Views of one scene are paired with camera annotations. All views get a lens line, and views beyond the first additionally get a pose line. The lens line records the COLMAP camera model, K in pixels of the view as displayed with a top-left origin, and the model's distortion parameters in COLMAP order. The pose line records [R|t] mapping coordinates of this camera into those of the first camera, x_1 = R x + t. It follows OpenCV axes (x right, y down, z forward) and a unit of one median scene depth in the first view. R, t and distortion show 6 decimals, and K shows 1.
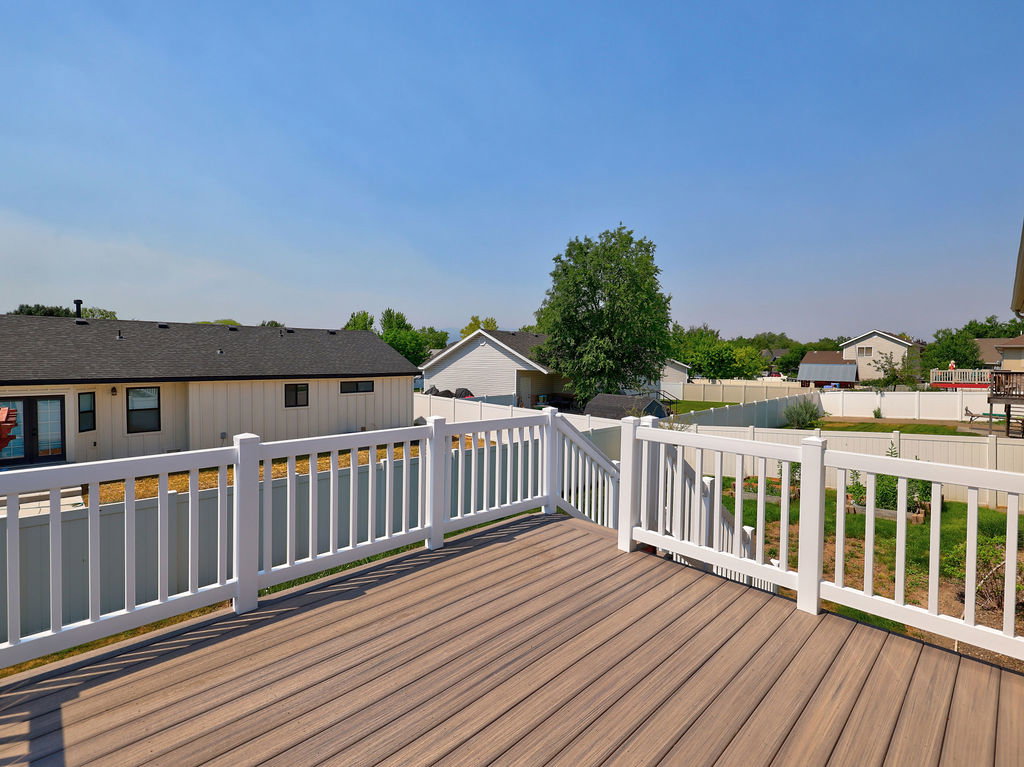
lens RADIAL K [[490.8, 0, 514.2], [0, 490.8, 374.6], [0, 0, 1]] dist [-0.000177, -0.000409]
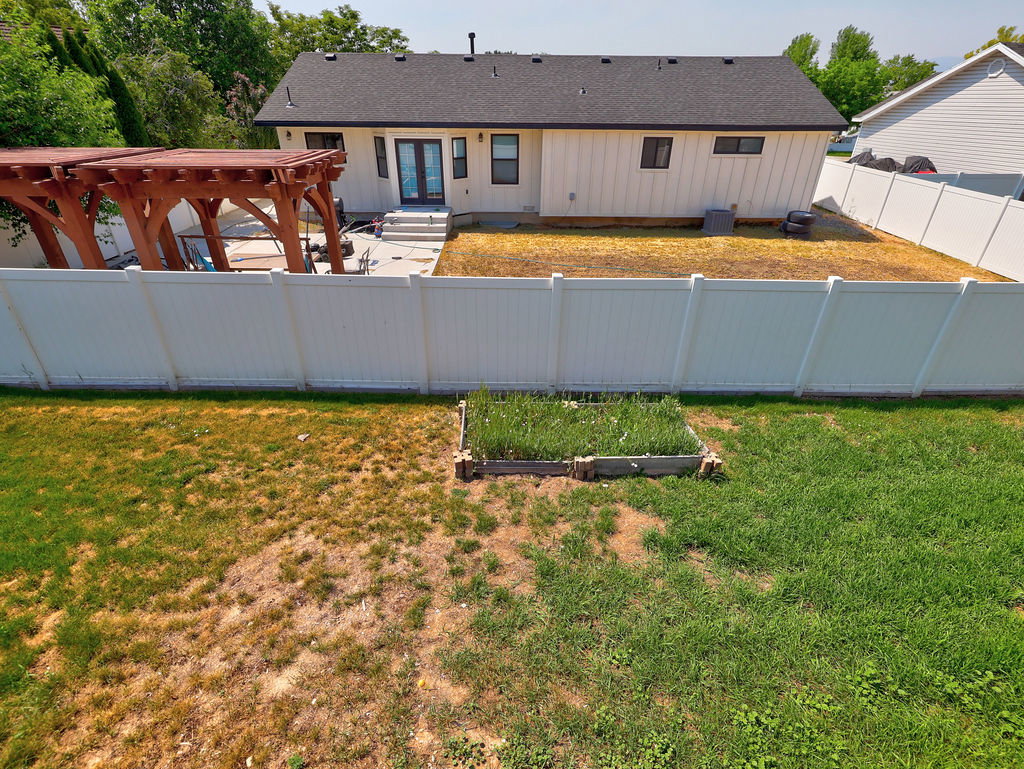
lens RADIAL K [[490.8, 0, 512.6], [0, 490.8, 370.1], [0, 0, 1]] dist [-0.000177, -0.000409]
pose [[0.718429, 0.334132, -0.610094, -0.005846], [-0.027665, 0.890107, 0.454910, -0.000211], [0.695050, -0.309943, 0.648723, 0.186324]]
